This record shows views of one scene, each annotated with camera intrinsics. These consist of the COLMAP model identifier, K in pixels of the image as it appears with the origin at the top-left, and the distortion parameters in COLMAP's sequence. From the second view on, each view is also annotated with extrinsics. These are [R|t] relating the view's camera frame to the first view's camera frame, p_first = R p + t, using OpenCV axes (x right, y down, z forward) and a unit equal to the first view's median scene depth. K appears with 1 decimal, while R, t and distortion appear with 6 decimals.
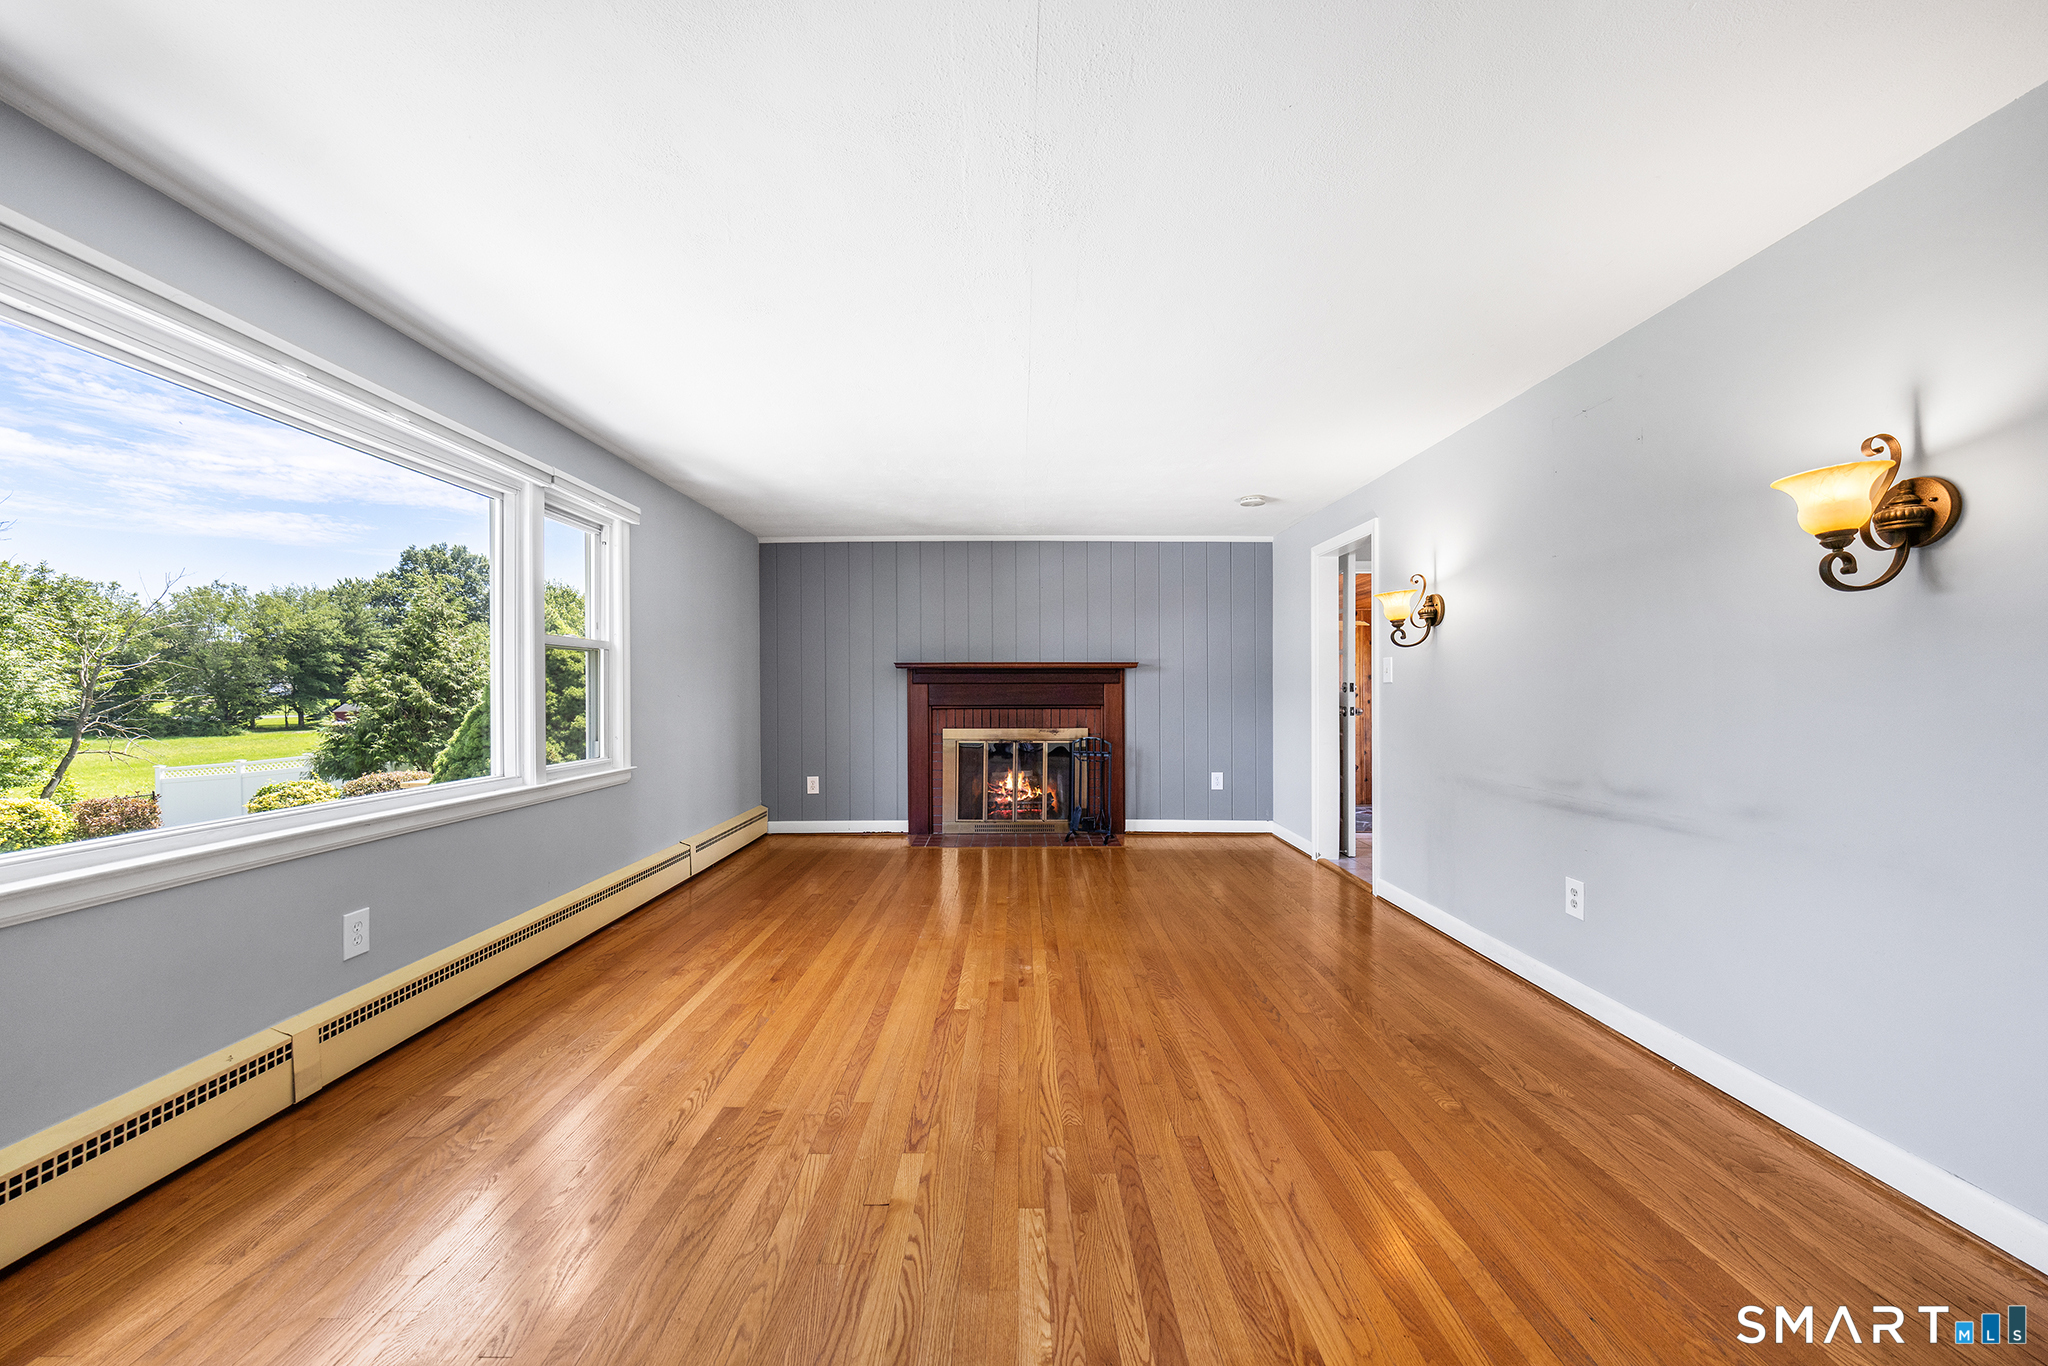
lens RADIAL K [[767.4, 0, 1026.0], [0, 767.4, 686.9], [0, 0, 1]] dist [0.000330, 0.000012]
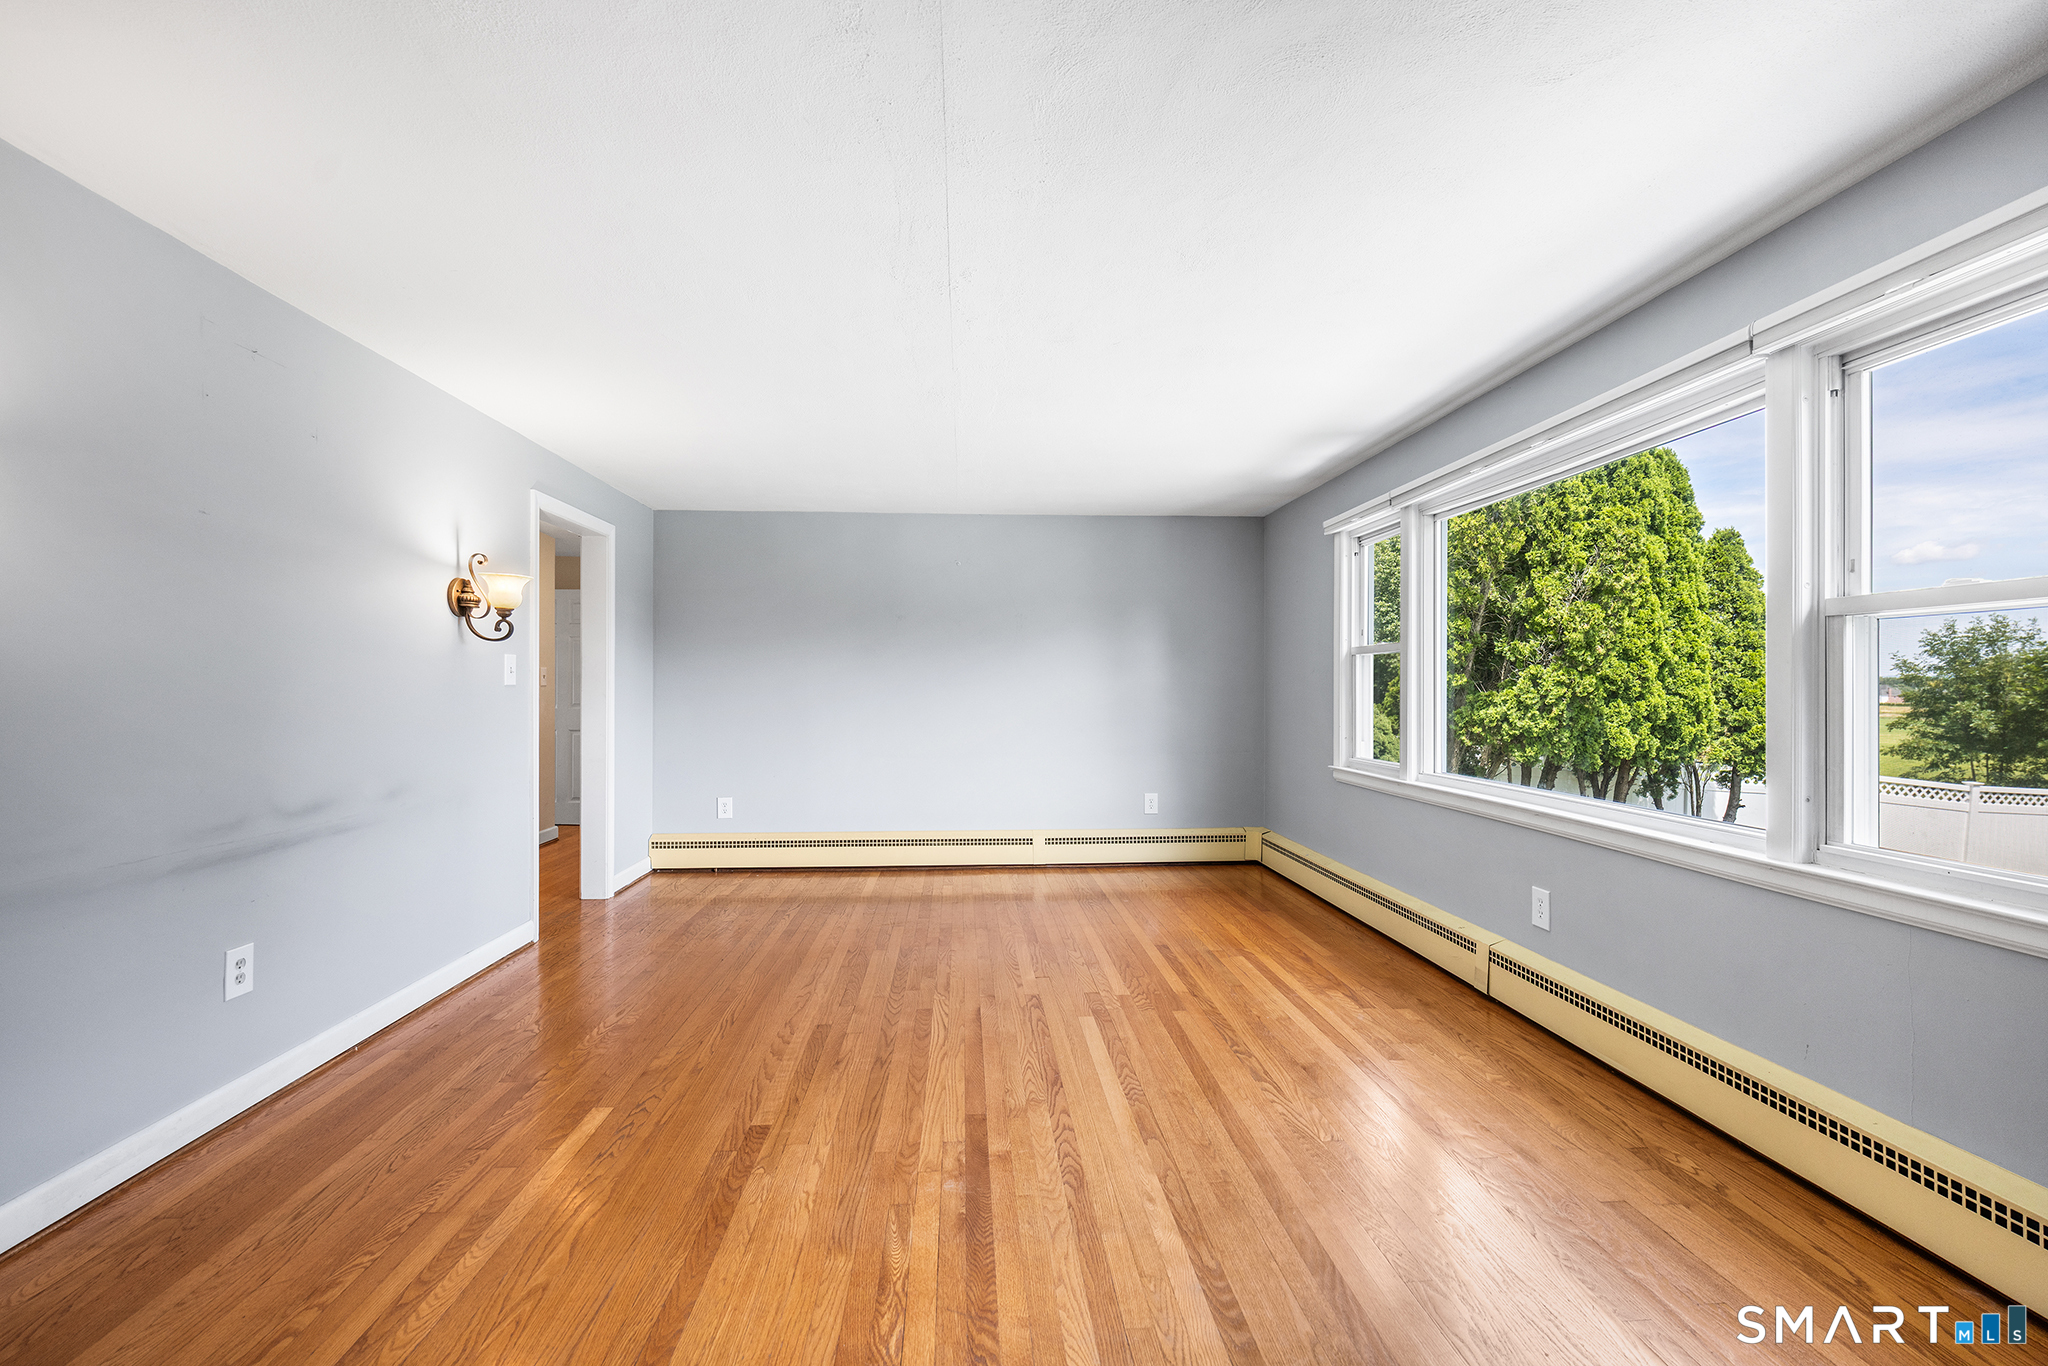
lens RADIAL K [[872.0, 0, 1016.1], [0, 872.0, 687.8], [0, 0, 1]] dist [0.002237, 0.000183]
pose [[-0.999071, 0.000749, -0.043094, -0.026639], [0.000828, 0.999998, -0.001797, -0.007415], [0.043093, -0.001831, -0.999069, 1.982223]]
